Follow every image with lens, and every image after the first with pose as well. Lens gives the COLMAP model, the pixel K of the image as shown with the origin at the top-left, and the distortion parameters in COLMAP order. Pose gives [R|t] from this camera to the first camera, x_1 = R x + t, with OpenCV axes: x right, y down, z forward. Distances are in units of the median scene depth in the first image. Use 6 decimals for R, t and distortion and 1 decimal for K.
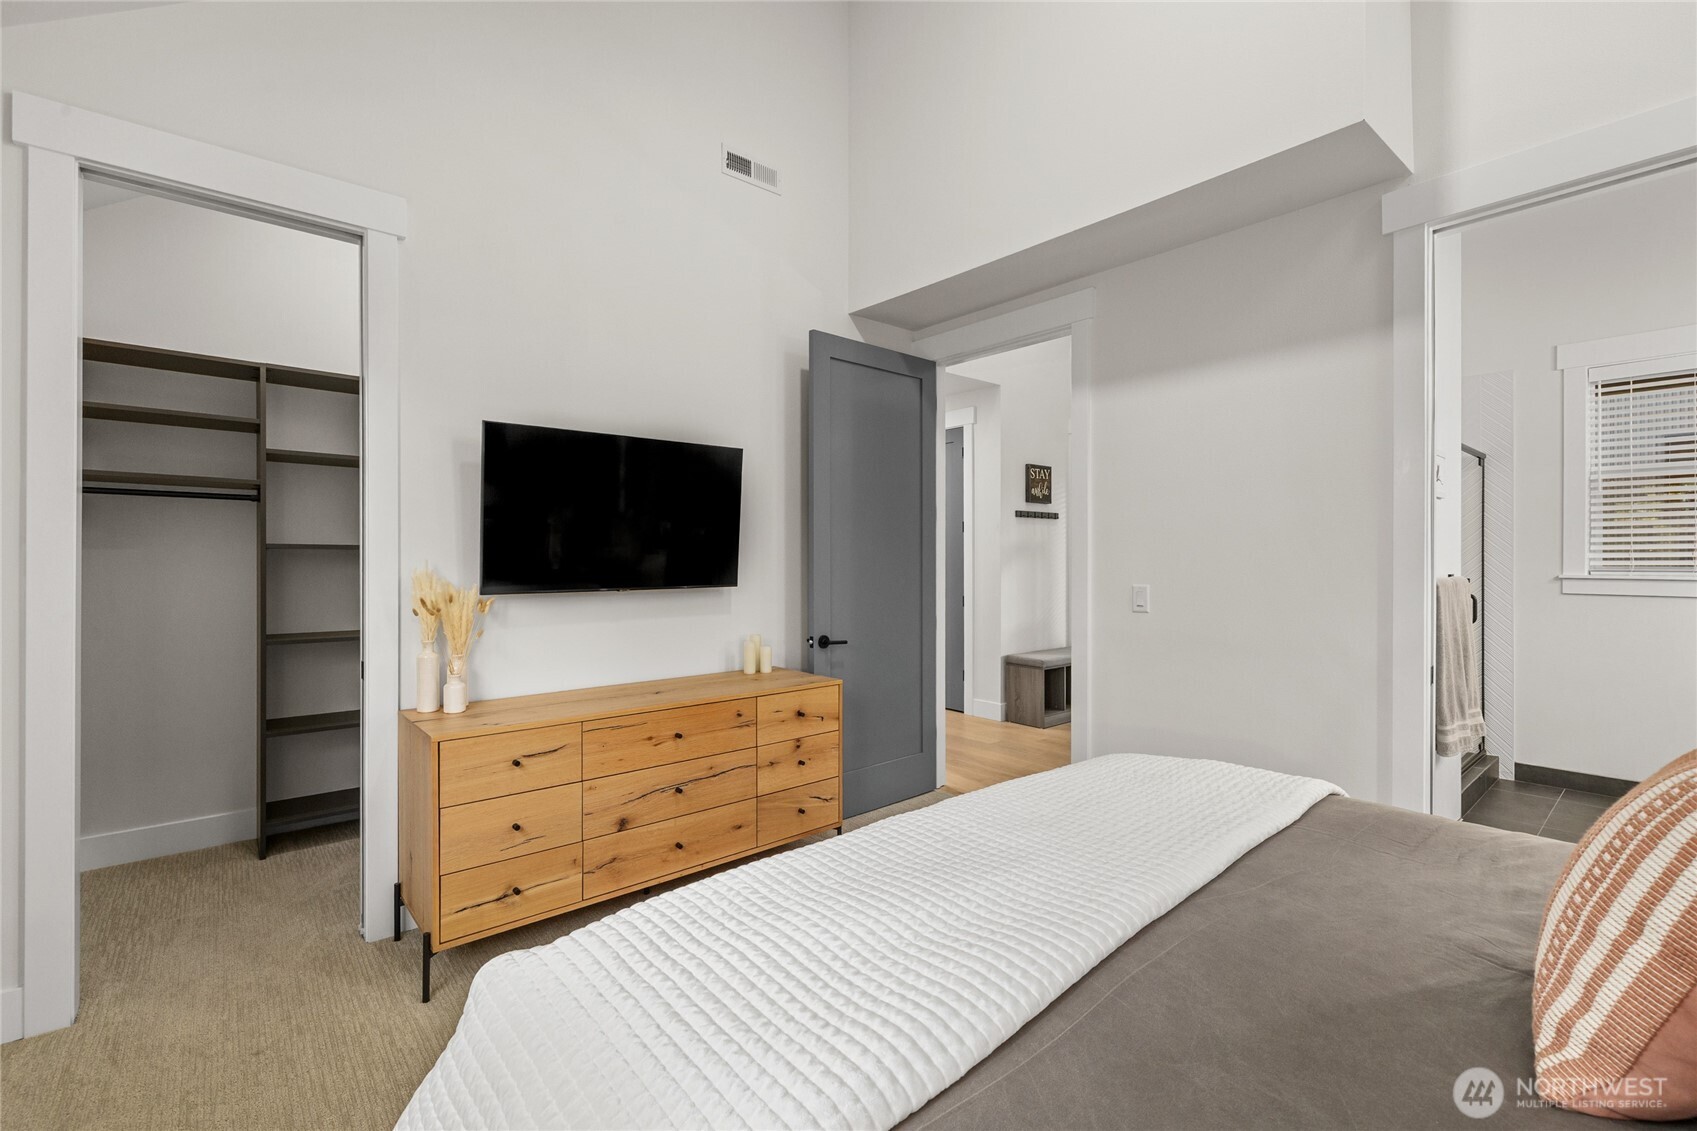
lens RADIAL K [[728.3, 0, 848.5], [0, 728.3, 565.5], [0, 0, 1]] dist [-0.000443, -0.000067]
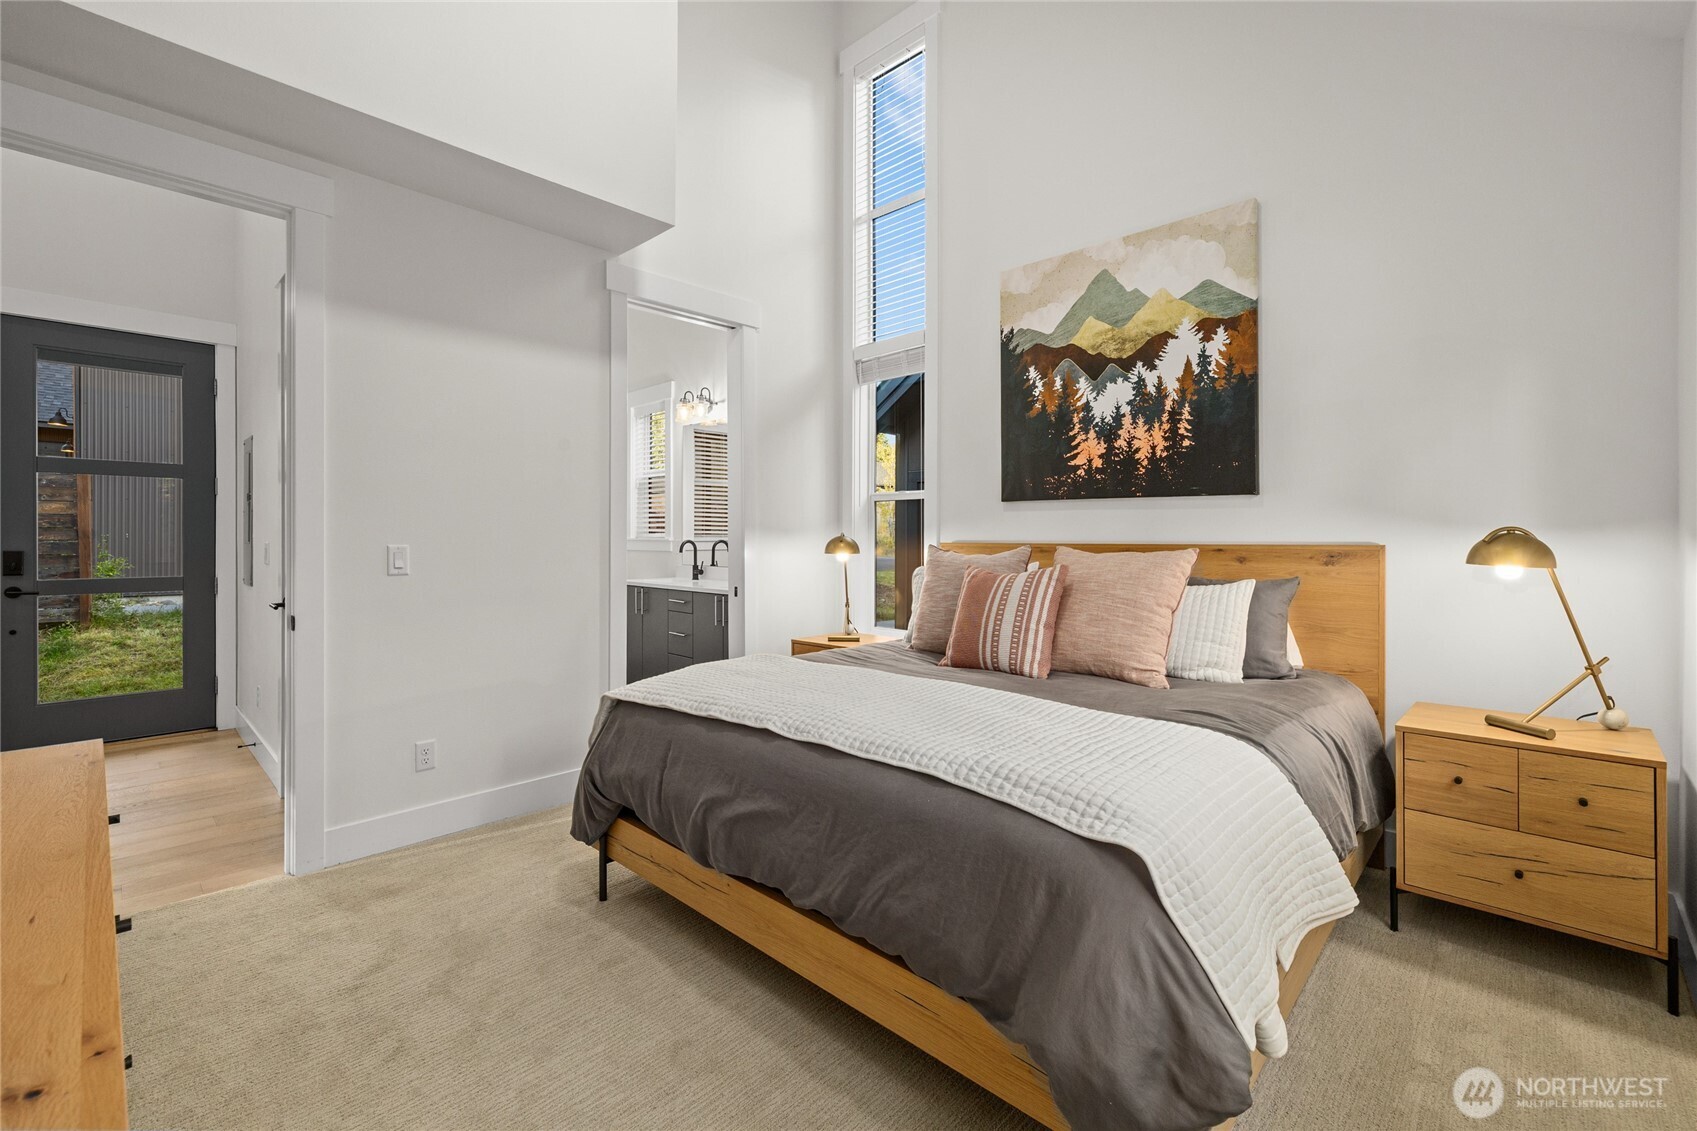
lens RADIAL K [[728.3, 0, 848.5], [0, 728.3, 565.5], [0, 0, 1]] dist [-0.000443, -0.000067]
pose [[-0.090832, -0.035037, 0.995250, -0.558883], [0.004035, 0.999360, 0.035550, 0.022327], [-0.995858, 0.007245, -0.090633, 0.520253]]
